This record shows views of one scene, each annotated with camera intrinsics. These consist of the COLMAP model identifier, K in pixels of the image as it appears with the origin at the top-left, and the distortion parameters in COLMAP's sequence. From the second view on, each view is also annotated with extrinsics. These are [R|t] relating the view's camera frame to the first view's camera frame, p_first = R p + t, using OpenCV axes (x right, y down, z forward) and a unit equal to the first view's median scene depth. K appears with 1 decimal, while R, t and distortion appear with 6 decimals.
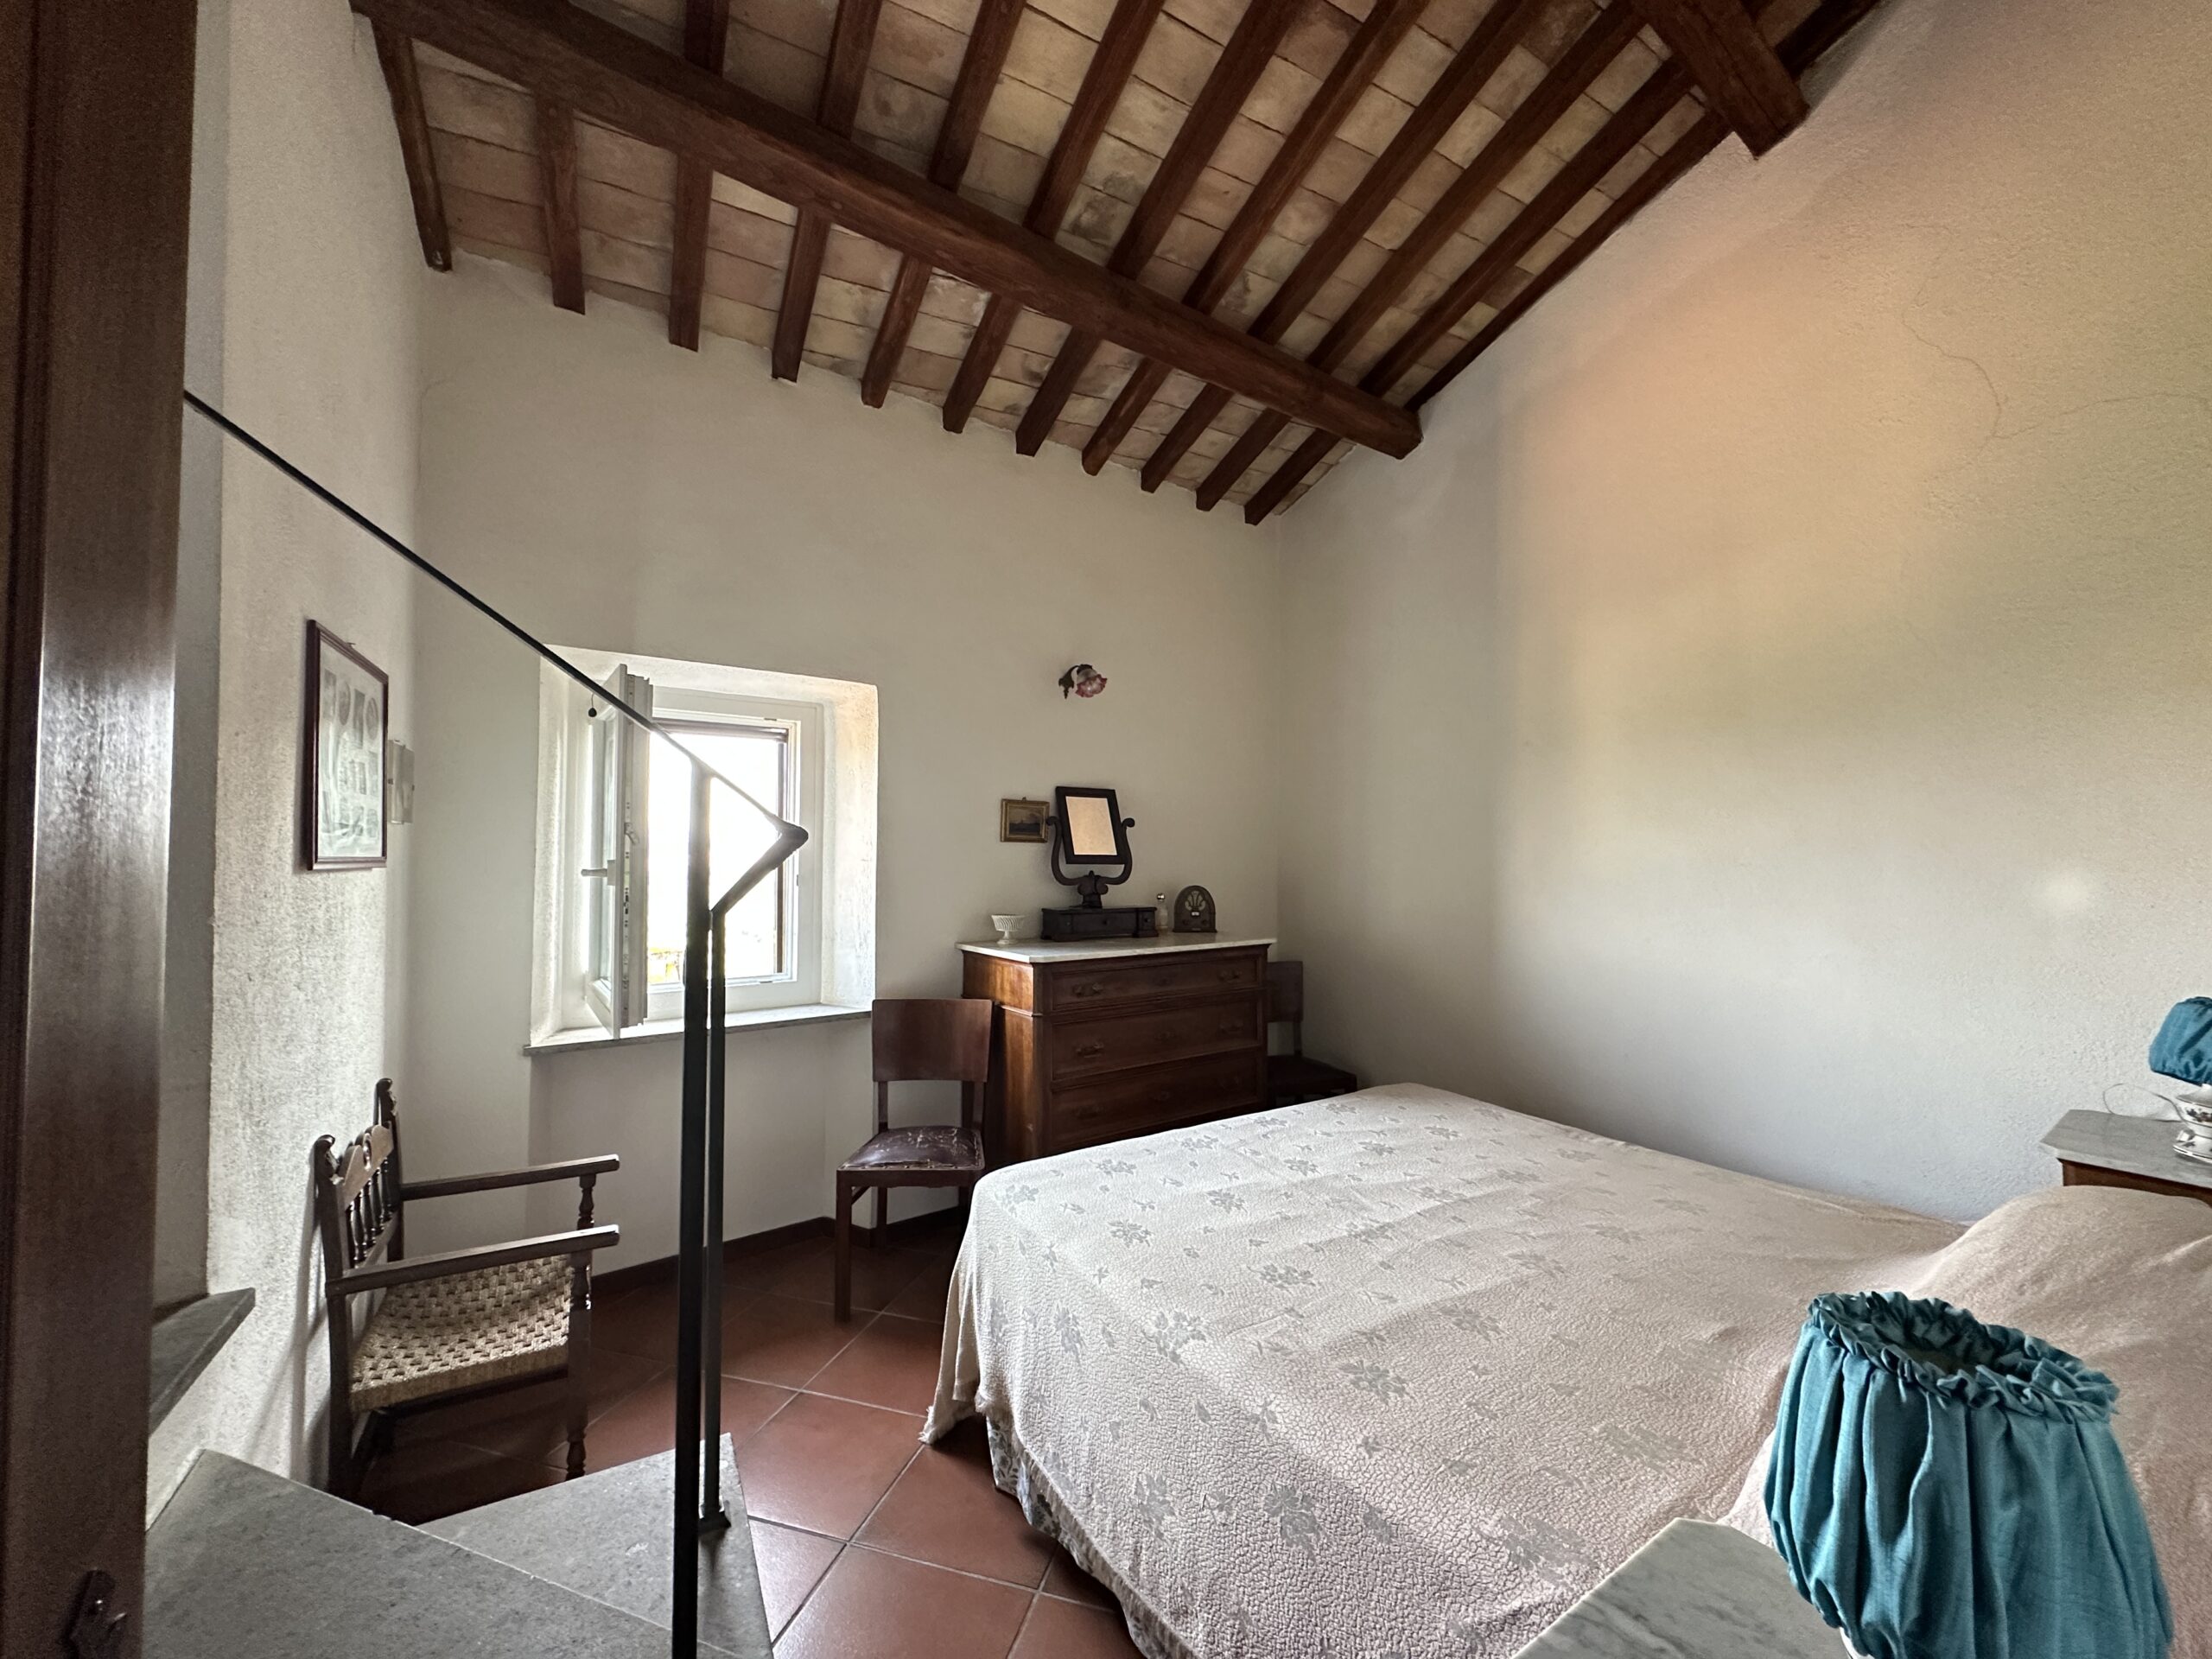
lens RADIAL K [[878.5, 0, 1106.0], [0, 878.5, 829.5], [0, 0, 1]] dist [-0.001679, 0.000071]
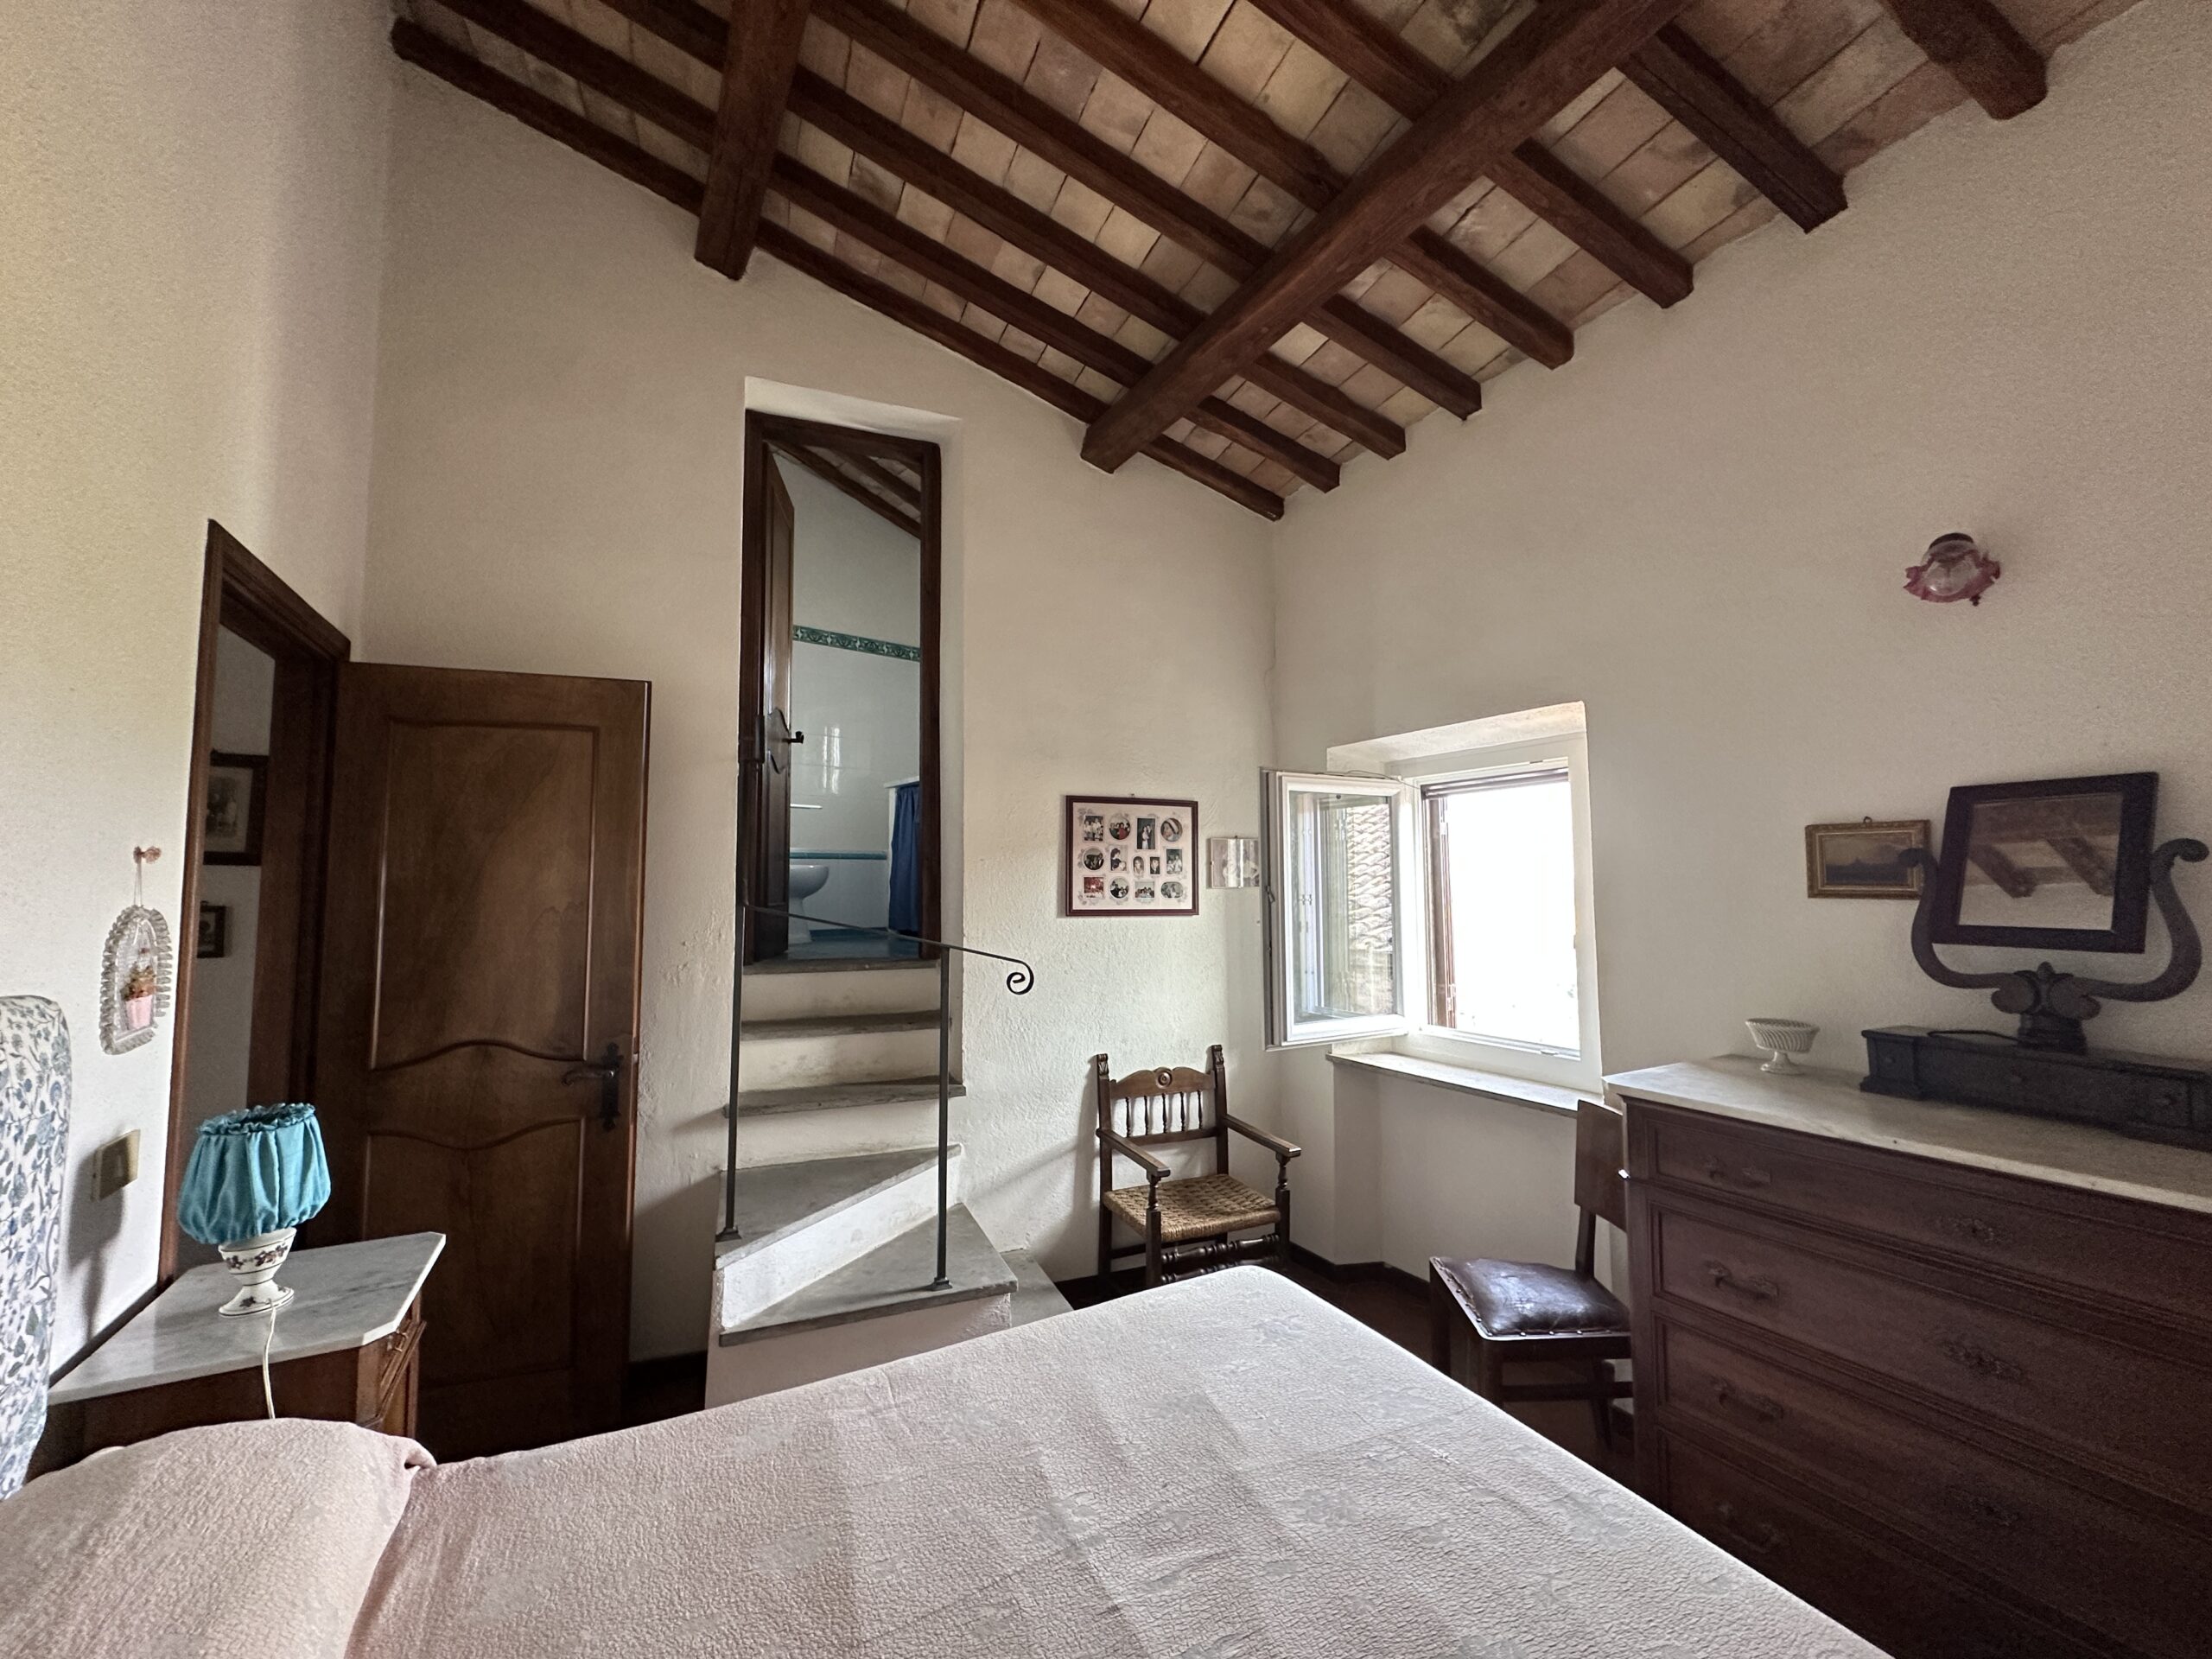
lens RADIAL K [[878.5, 0, 1106.0], [0, 878.5, 829.5], [0, 0, 1]] dist [-0.001679, 0.000071]
pose [[-0.116091, -0.067674, -0.990930, 0.520113], [0.028159, 0.997051, -0.071391, -0.003076], [0.992839, -0.036191, -0.113843, 0.603156]]
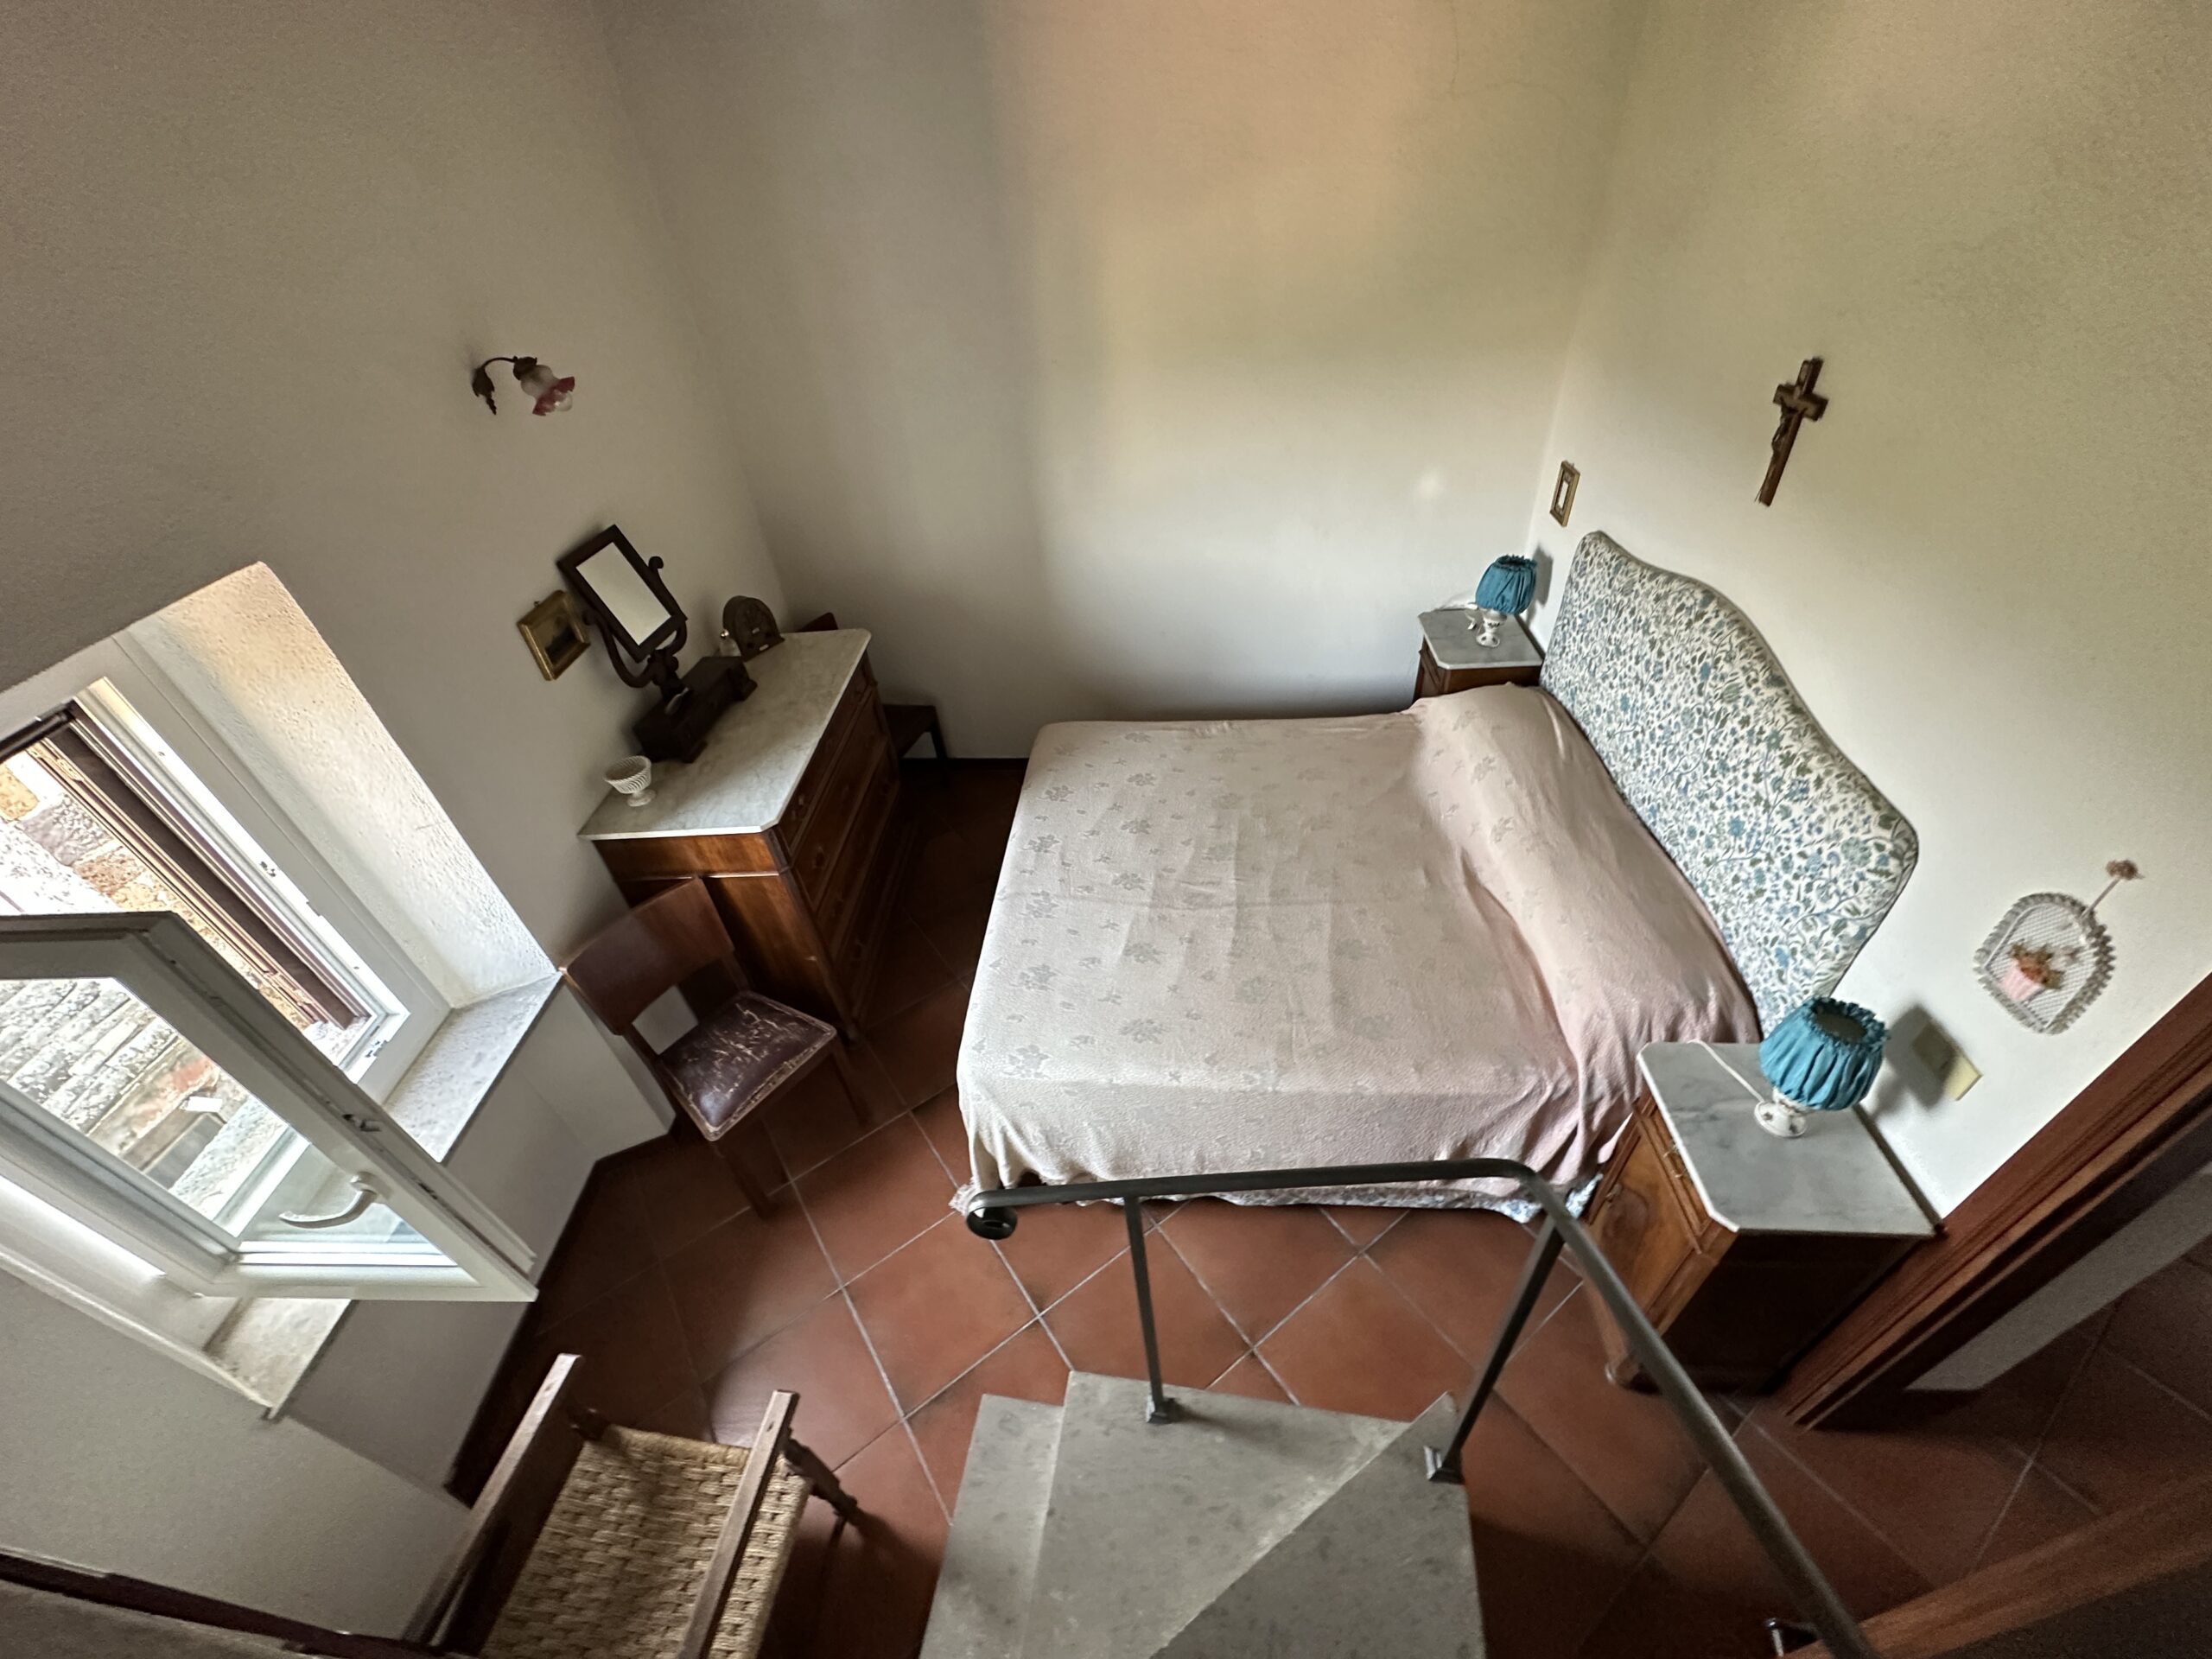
lens RADIAL K [[878.5, 0, 1106.0], [0, 878.5, 829.5], [0, 0, 1]] dist [-0.001679, 0.000071]
pose [[0.618978, -0.540829, 0.569536, -0.306492], [0.066139, 0.758462, 0.648352, -0.317584], [-0.782619, -0.363648, 0.505241, 0.266764]]
